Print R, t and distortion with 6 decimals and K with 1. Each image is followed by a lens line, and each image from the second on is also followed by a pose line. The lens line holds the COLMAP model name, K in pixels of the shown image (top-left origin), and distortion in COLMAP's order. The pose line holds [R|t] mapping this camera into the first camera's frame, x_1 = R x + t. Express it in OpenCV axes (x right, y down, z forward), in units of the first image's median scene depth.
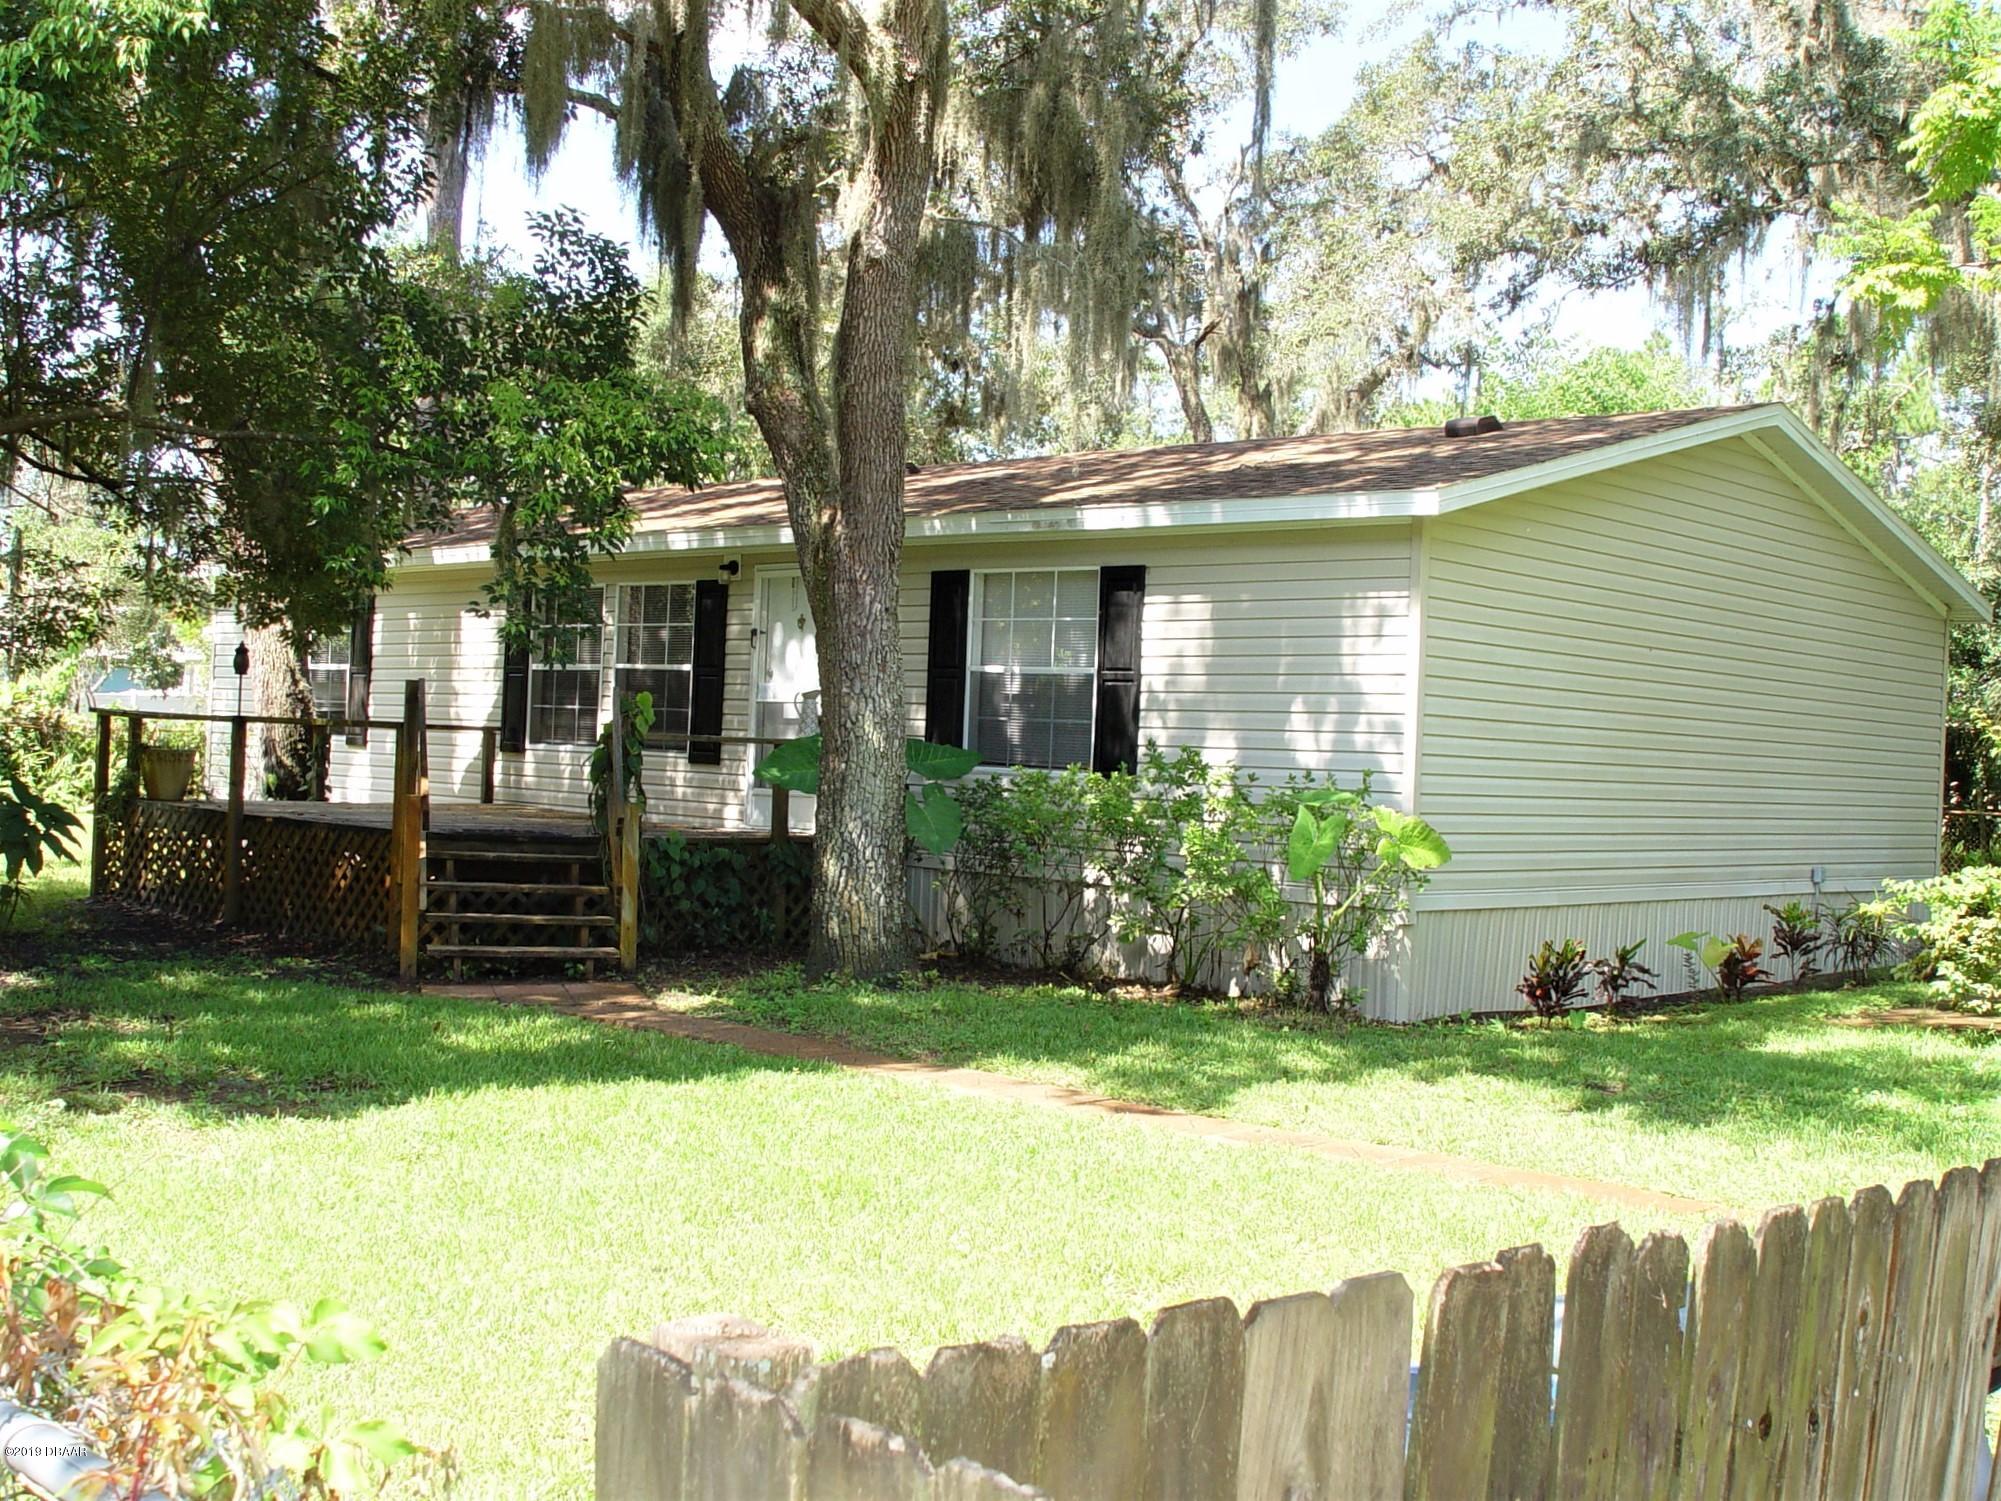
lens RADIAL K [[2259.8, 0, 1000.5], [0, 2259.8, 750.5], [0, 0, 1]] dist [-0.213395, 0.318274]
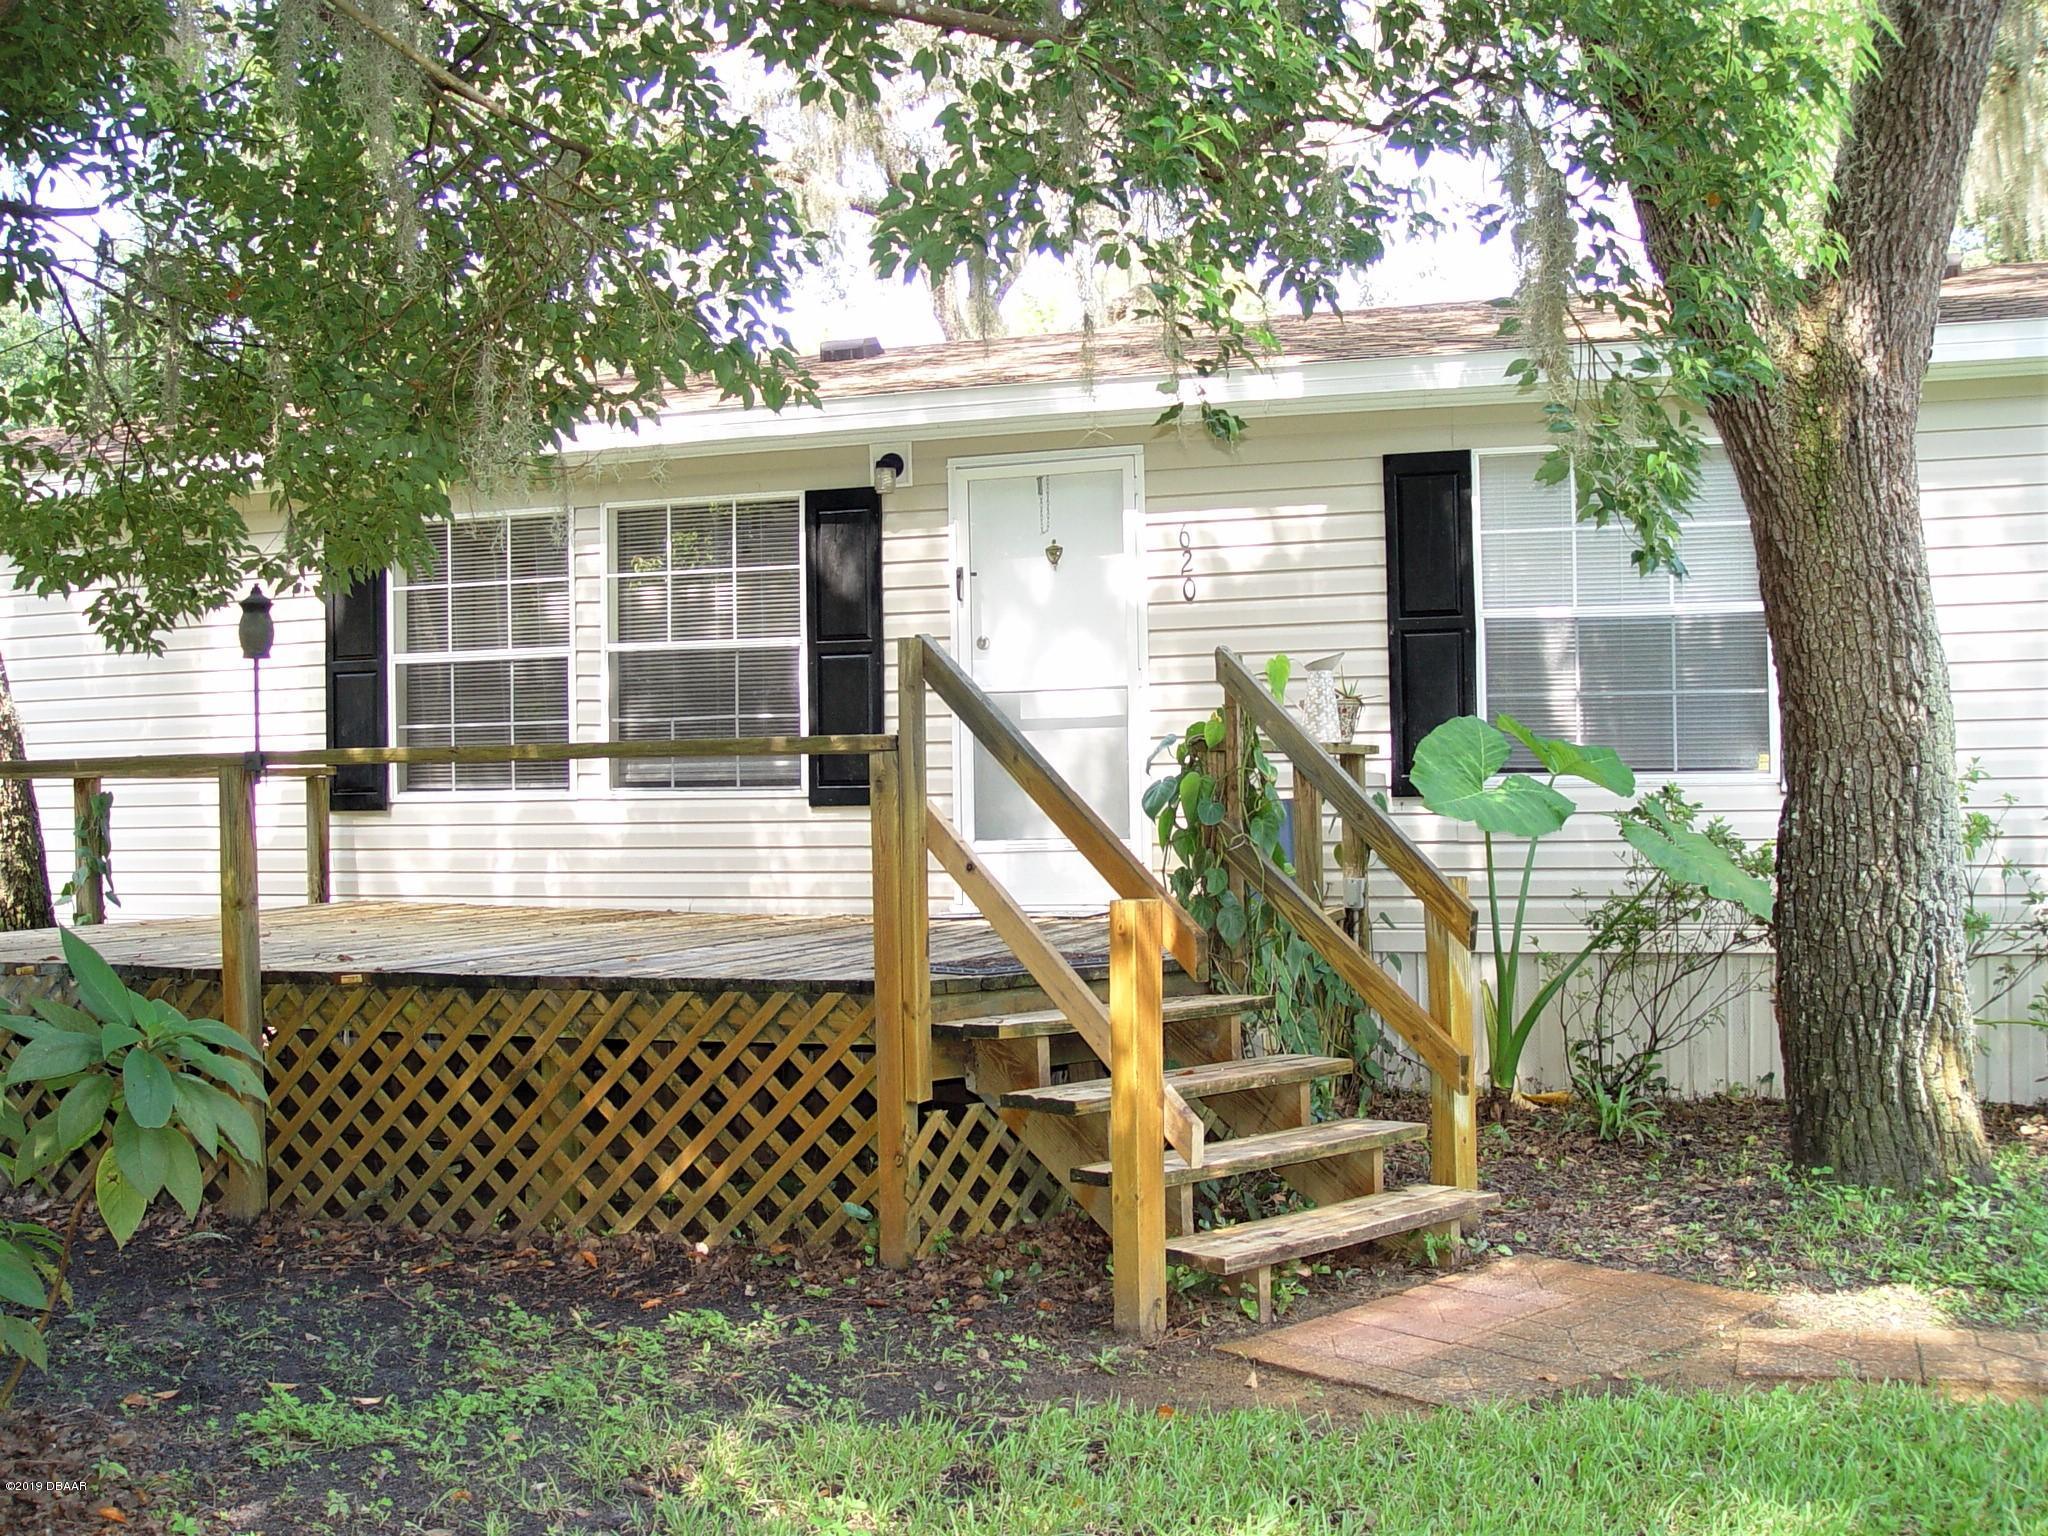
lens RADIAL K [[2426.4, 0, 1026.9], [0, 2426.4, 679.5], [0, 0, 1]] dist [-0.001179, -0.767845]
pose [[0.924524, -0.044804, 0.378481, -0.369513], [0.057913, 0.998049, -0.023318, -0.010544], [-0.376698, 0.043477, 0.925315, 0.460698]]
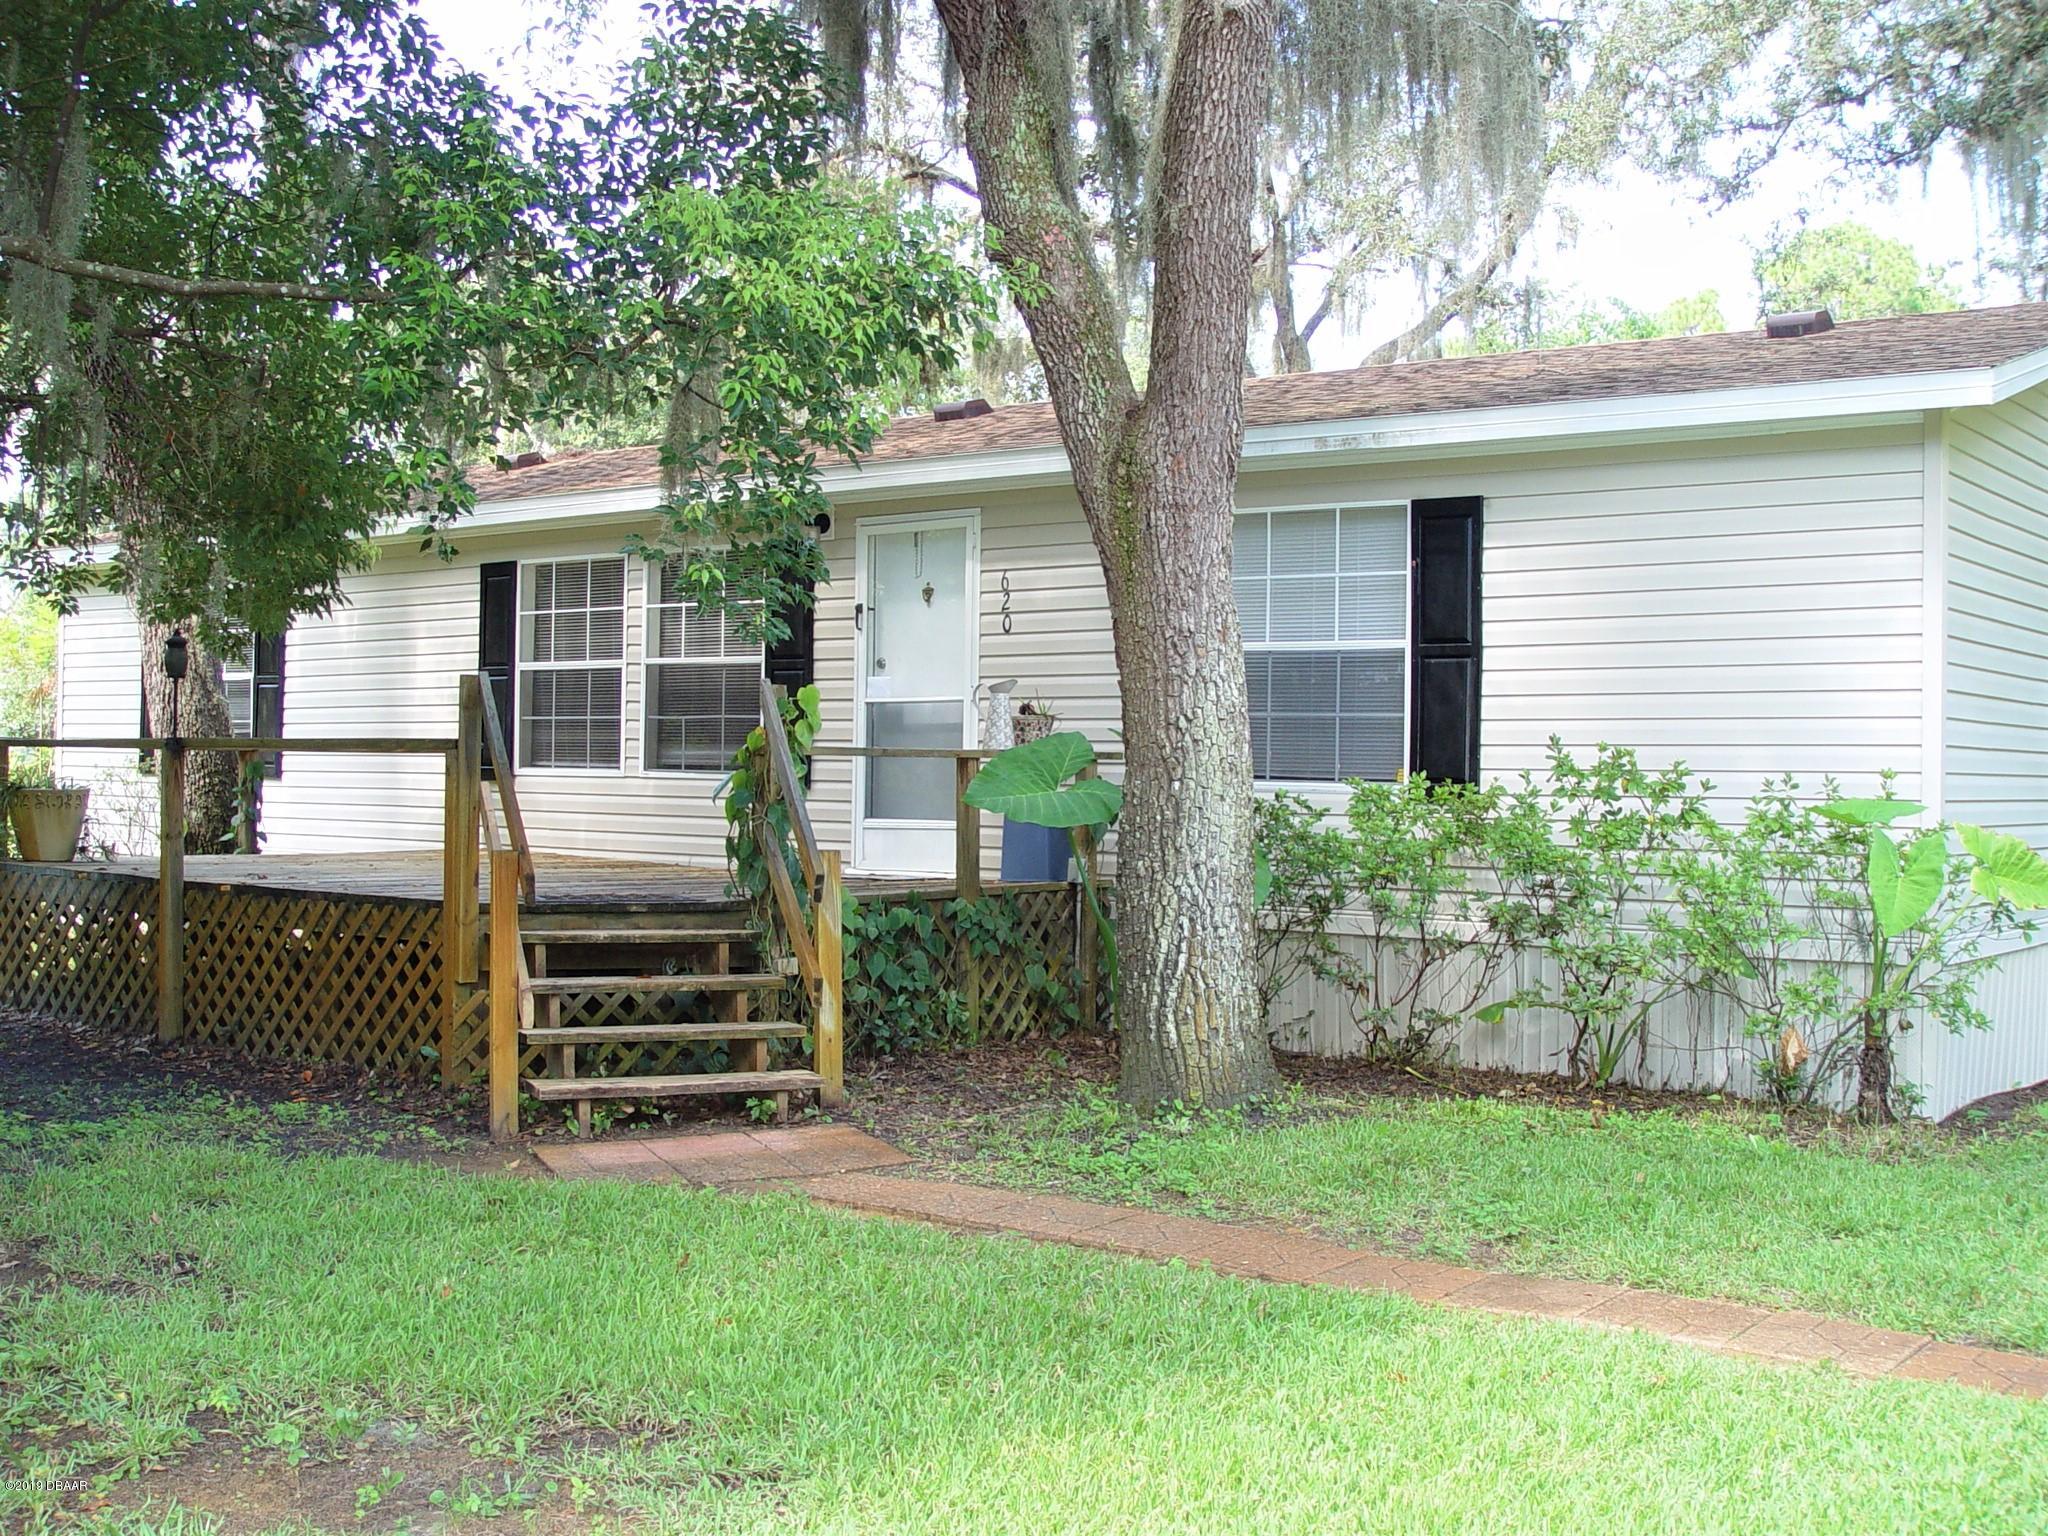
lens RADIAL K [[2312.9, 0, 1024.0], [0, 2312.9, 768.0], [0, 0, 1]] dist [-0.213395, 0.318274]
pose [[0.995103, -0.028182, 0.094743, -0.142944], [0.027901, 0.999601, 0.004293, -0.002038], [-0.094826, -0.001628, 0.995493, 0.266152]]
